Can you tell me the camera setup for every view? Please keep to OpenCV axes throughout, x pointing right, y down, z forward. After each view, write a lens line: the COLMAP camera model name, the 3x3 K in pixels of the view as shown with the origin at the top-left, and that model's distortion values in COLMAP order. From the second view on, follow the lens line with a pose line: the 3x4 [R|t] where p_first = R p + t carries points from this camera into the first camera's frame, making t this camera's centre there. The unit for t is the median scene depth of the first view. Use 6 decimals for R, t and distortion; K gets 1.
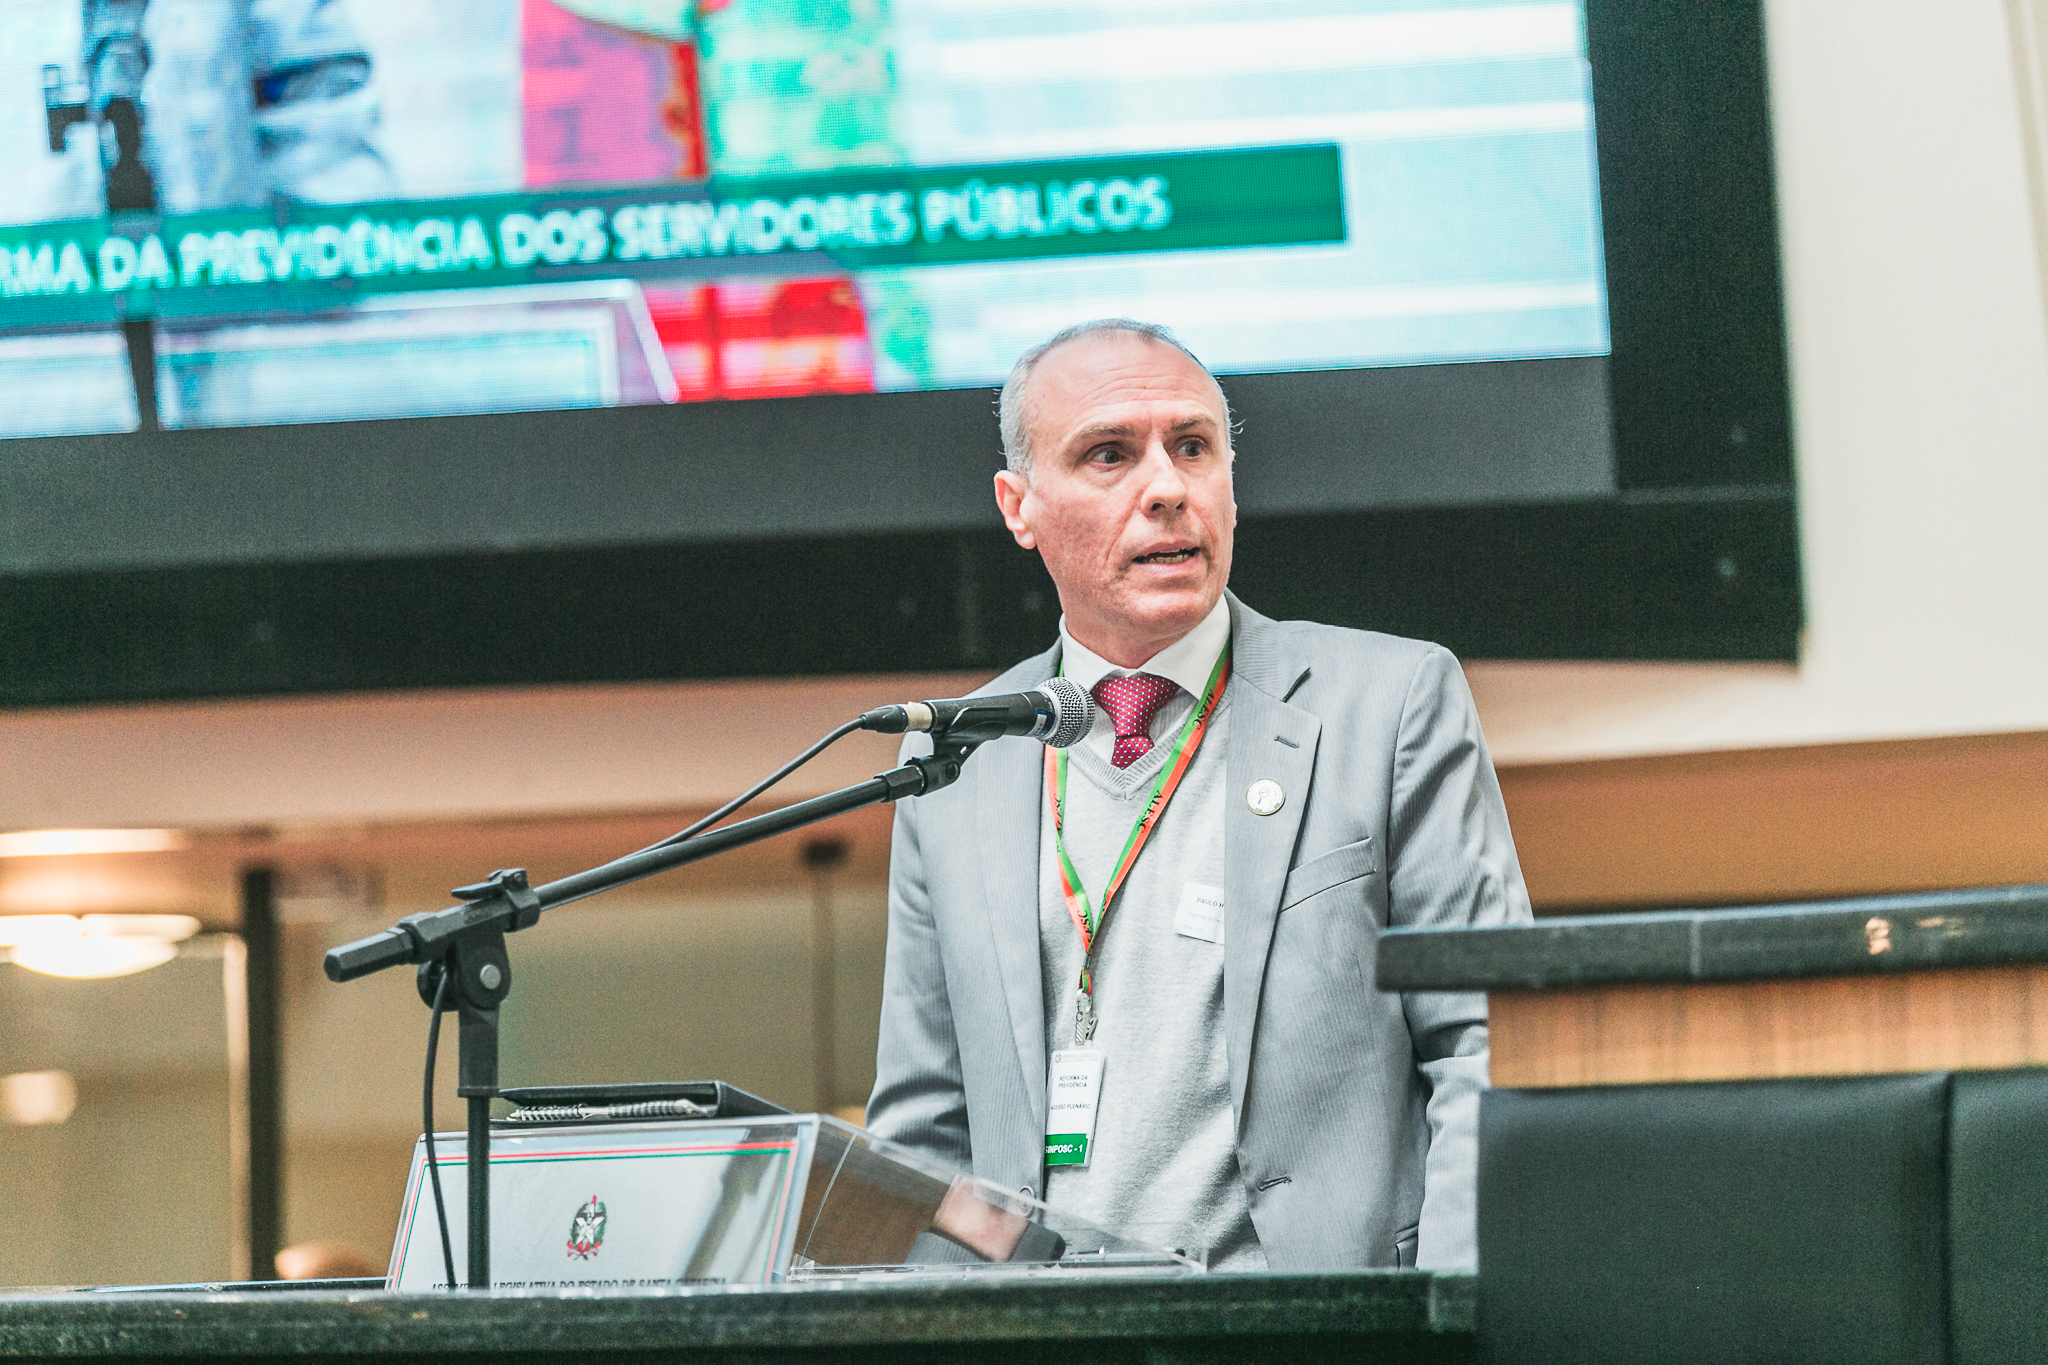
lens RADIAL K [[9360.3, 0, 1024.0], [0, 9360.3, 682.5], [0, 0, 1]] dist [-0.112343, 1.781294]
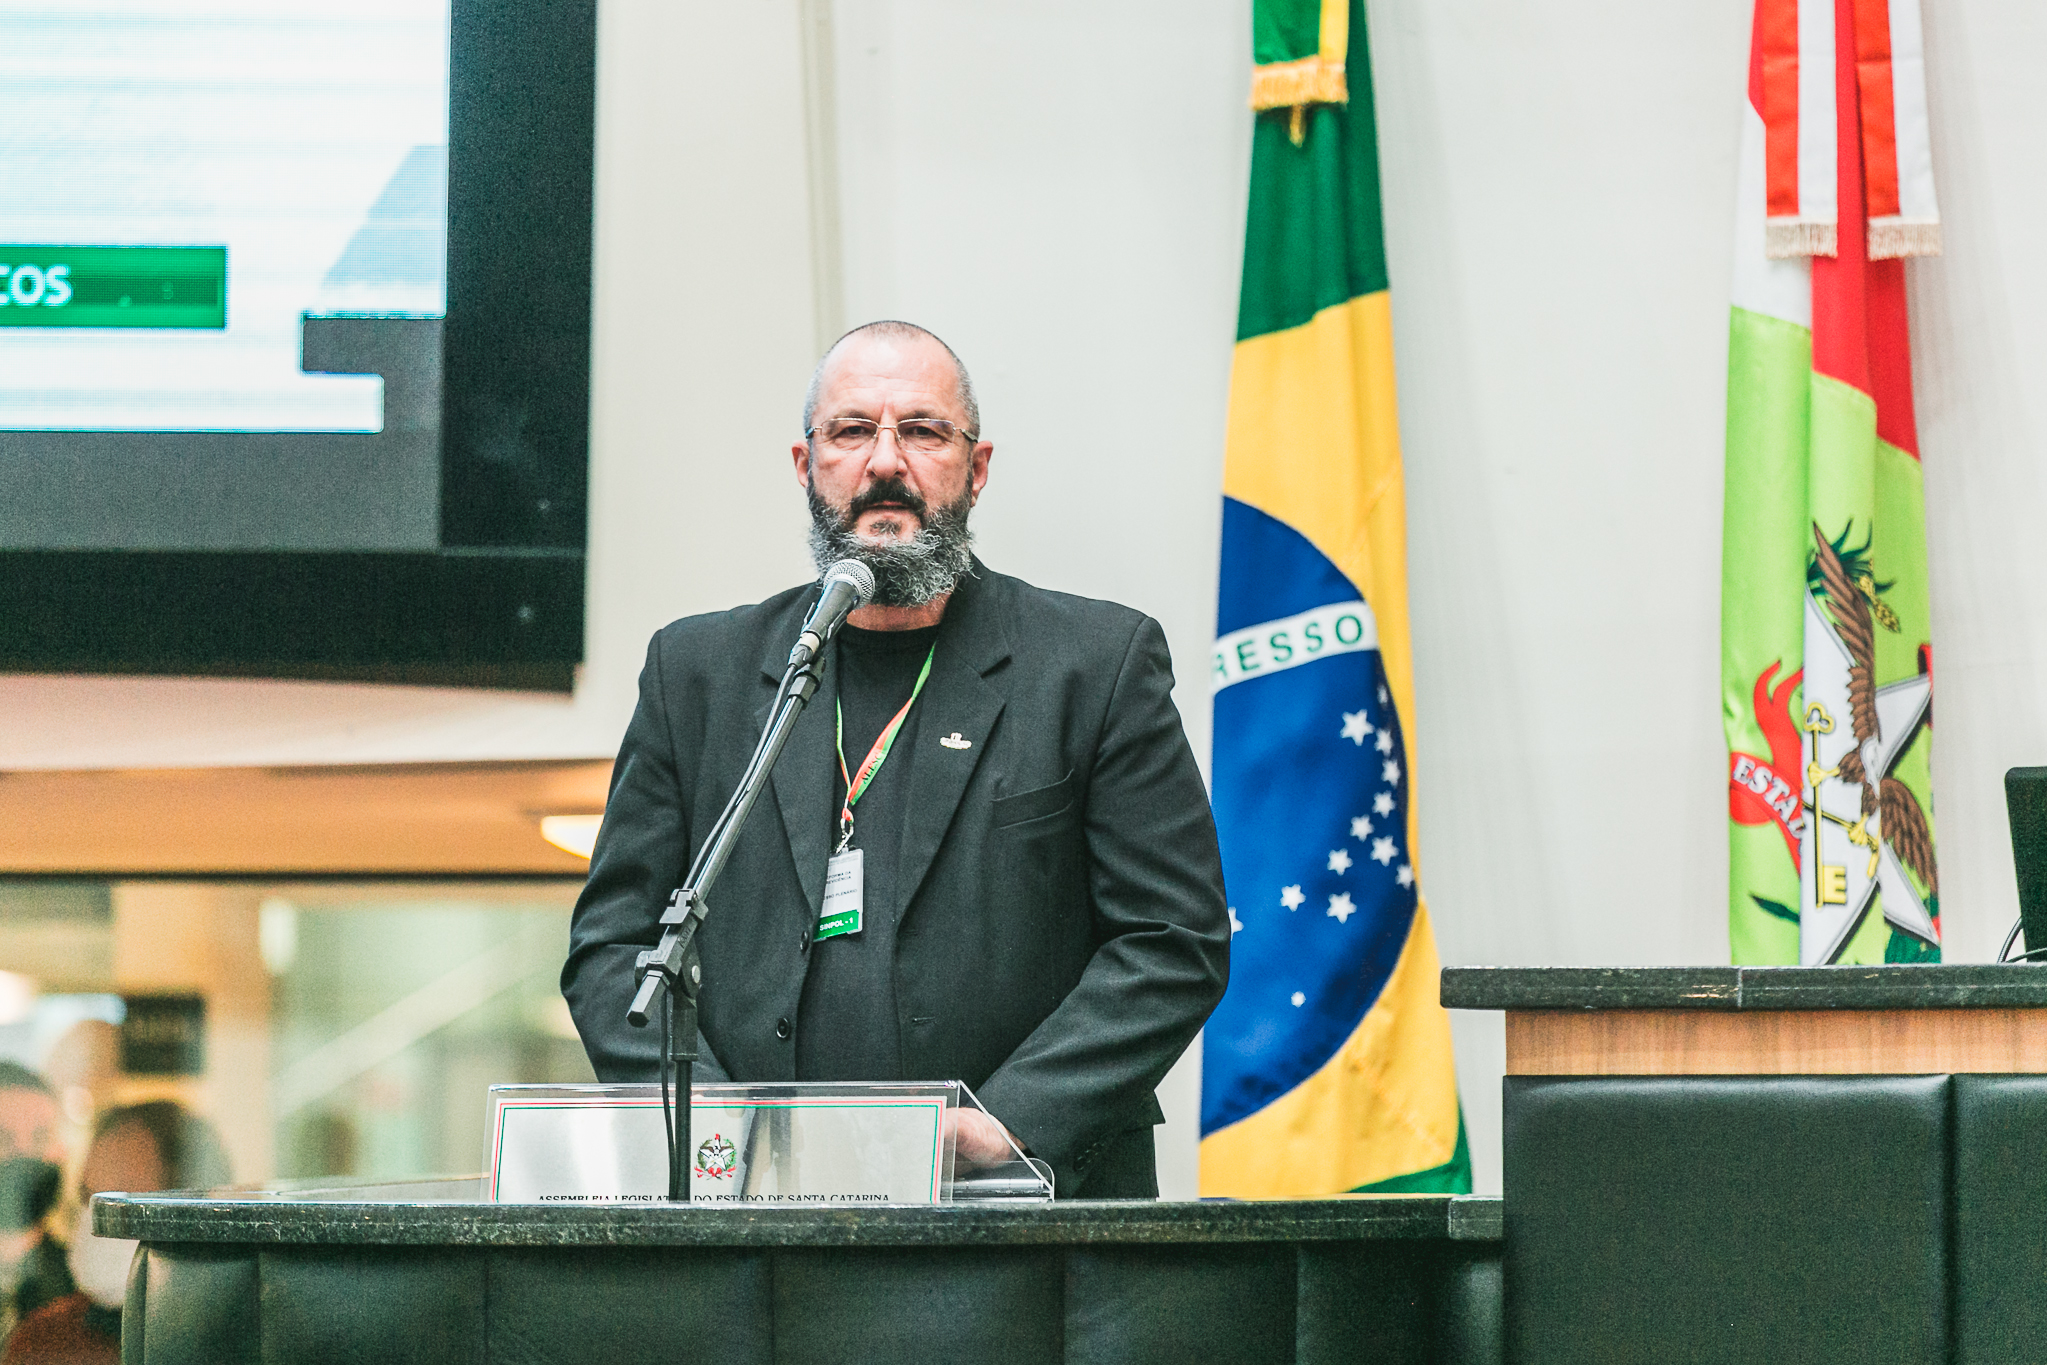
lens RADIAL K [[12557.0, 0, 1023.5], [0, 12557.0, 682.5], [0, 0, 1]] dist [-0.356657, -4.730711]
pose [[0.889579, 0.031856, 0.455668, -0.848437], [-0.042148, 0.999034, 0.012440, -0.036709], [-0.454832, -0.030272, 0.890063, -0.668092]]
